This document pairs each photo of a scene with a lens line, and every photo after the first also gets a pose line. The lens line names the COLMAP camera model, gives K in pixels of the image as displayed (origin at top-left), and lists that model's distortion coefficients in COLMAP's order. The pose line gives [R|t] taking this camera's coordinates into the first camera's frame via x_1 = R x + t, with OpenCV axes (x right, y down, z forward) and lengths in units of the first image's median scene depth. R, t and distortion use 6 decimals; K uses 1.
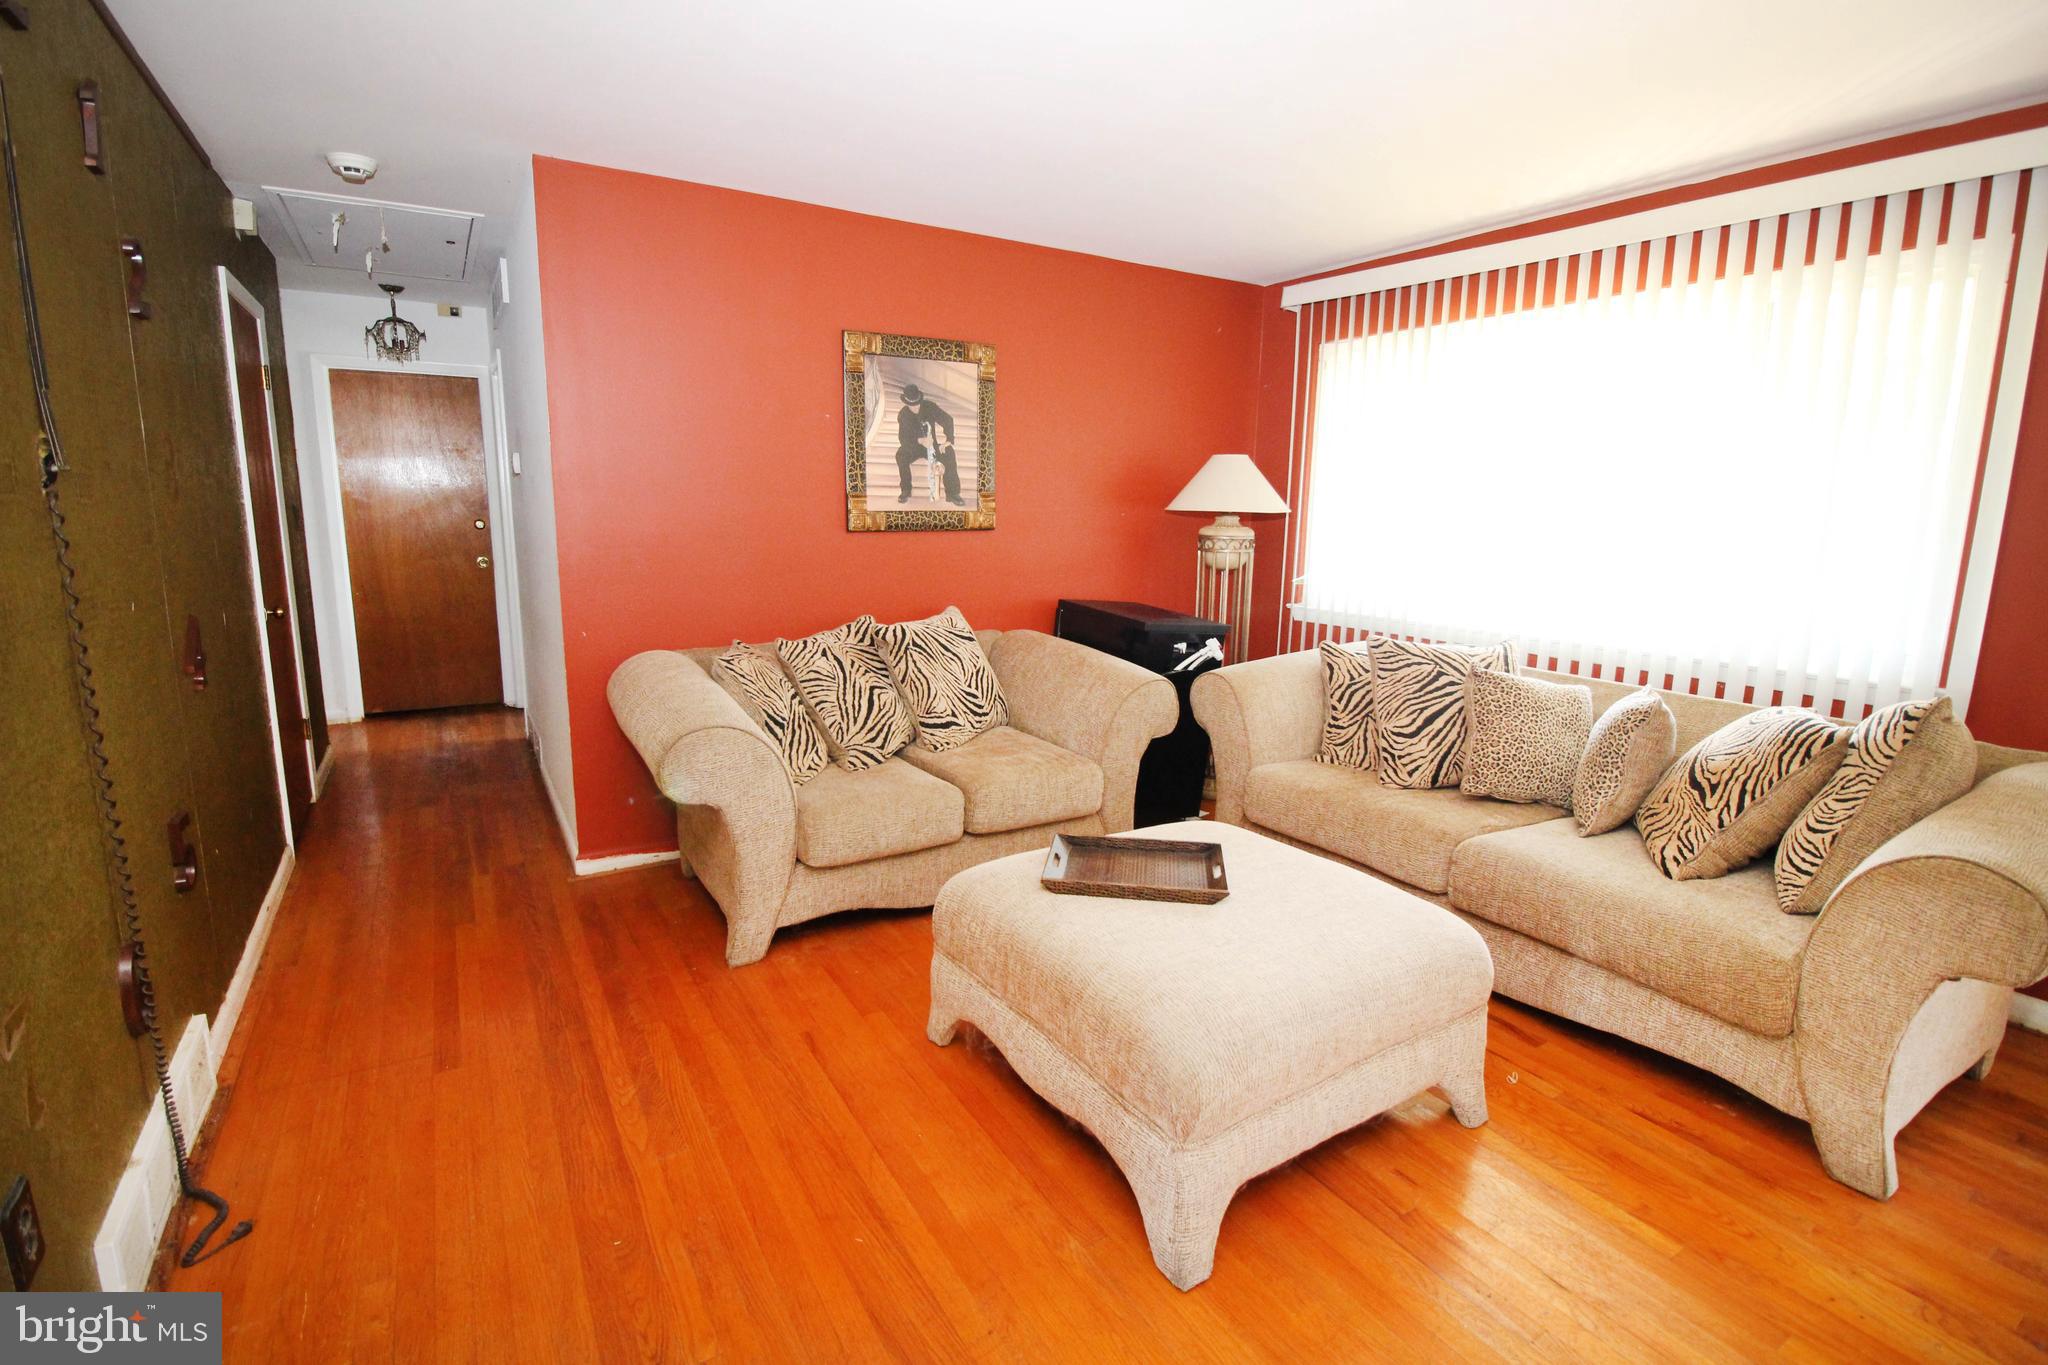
lens RADIAL K [[970.8, 0, 1023.4], [0, 970.8, 650.7], [0, 0, 1]] dist [-0.002406, -0.000520]
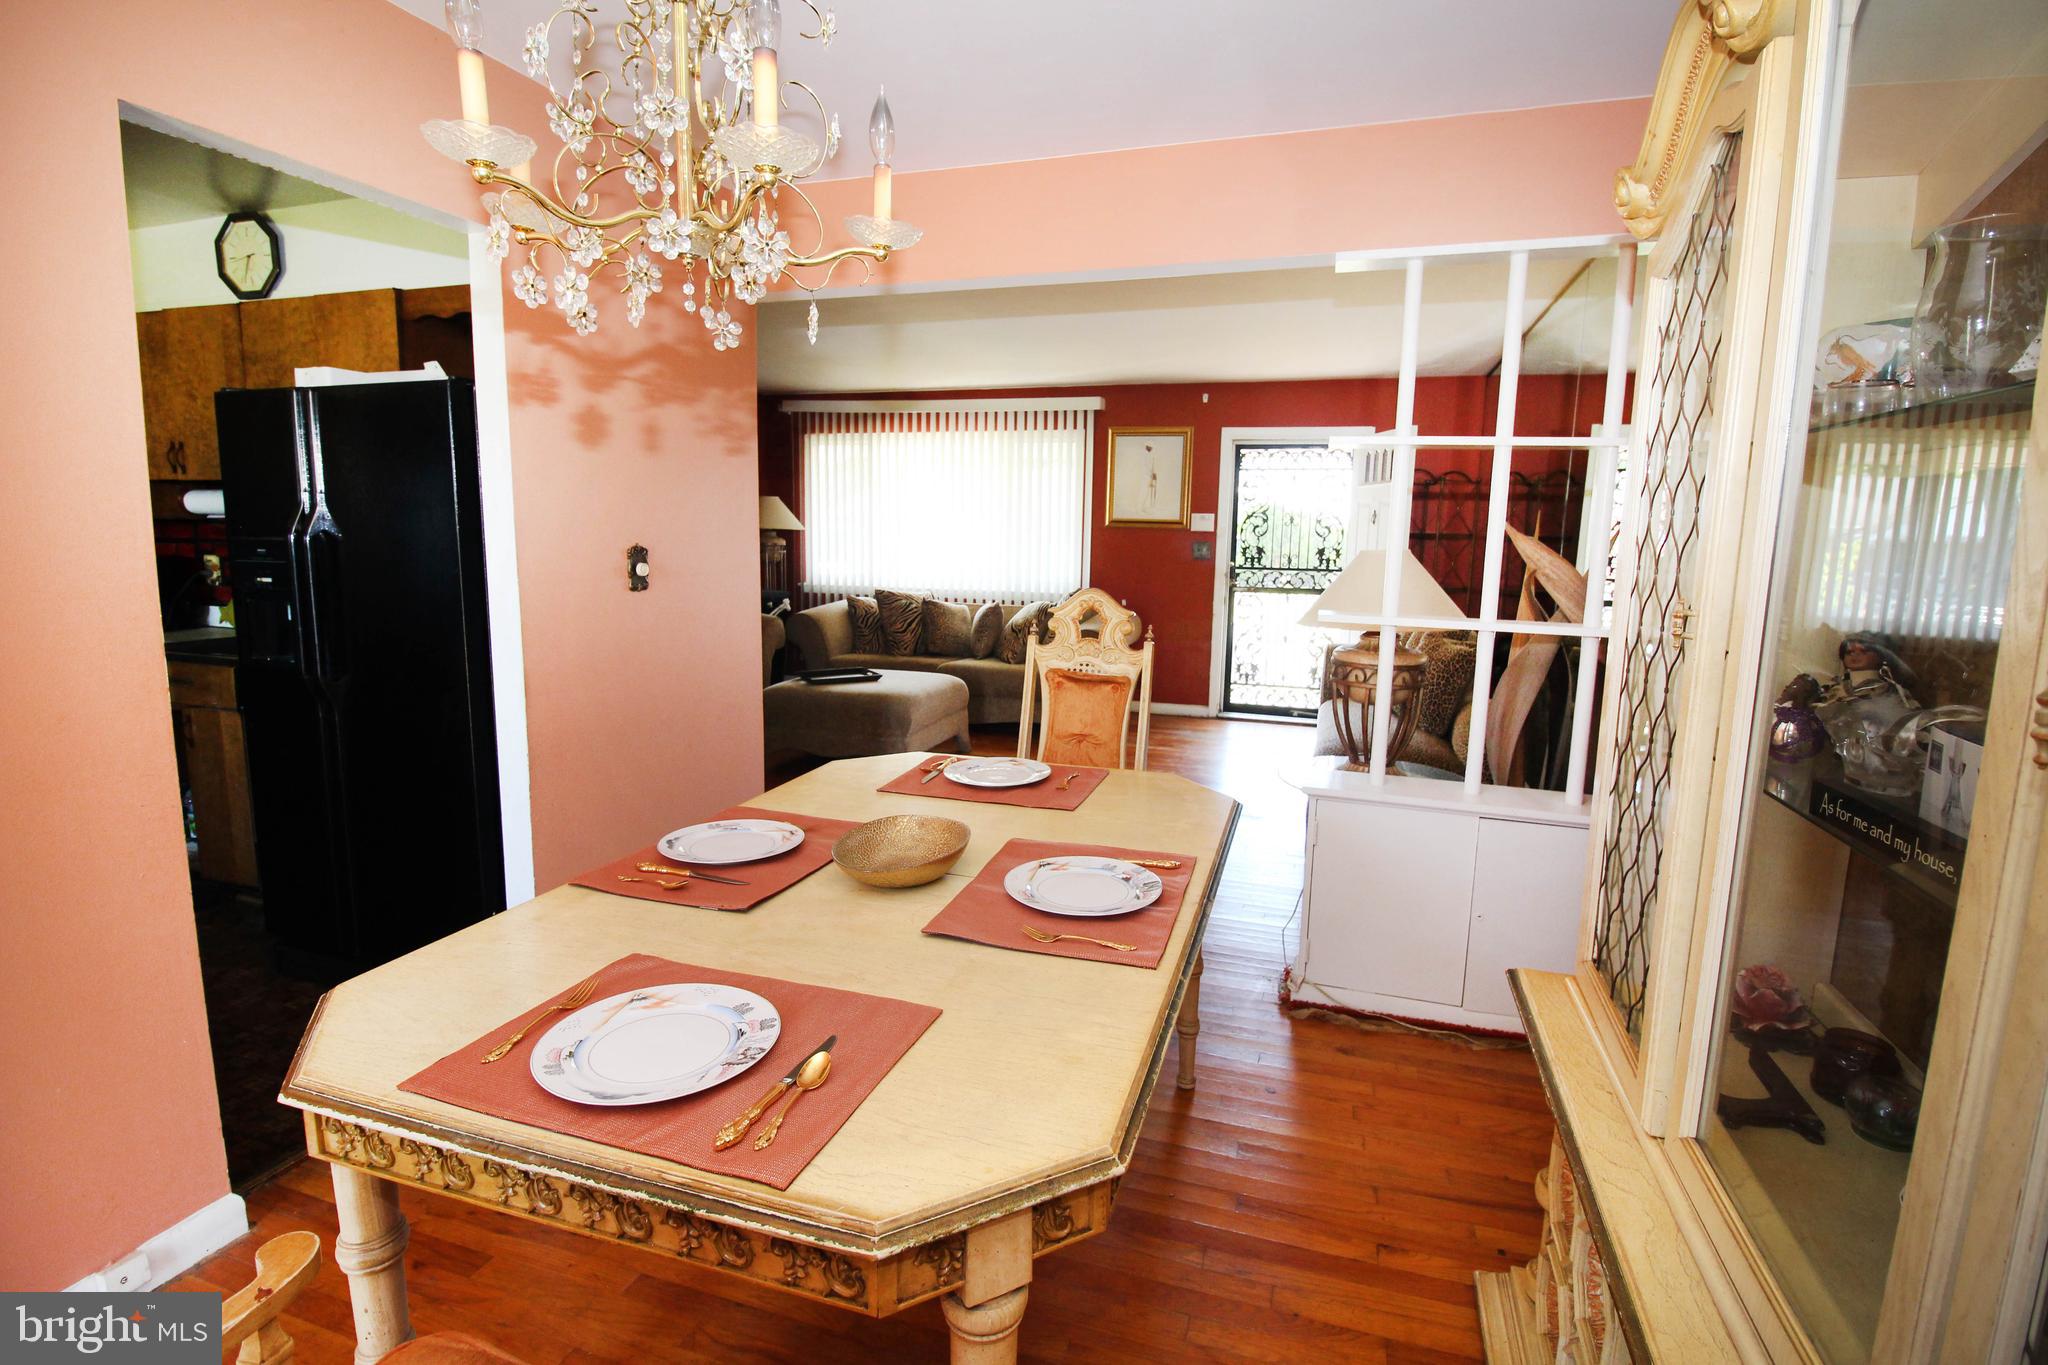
lens RADIAL K [[970.8, 0, 1023.4], [0, 970.8, 650.7], [0, 0, 1]] dist [-0.002406, -0.000520]
pose [[0.760815, -0.085136, 0.643360, -0.578488], [0.102288, 0.994698, 0.010666, 0.098871], [-0.640857, 0.057693, 0.765490, -0.597809]]
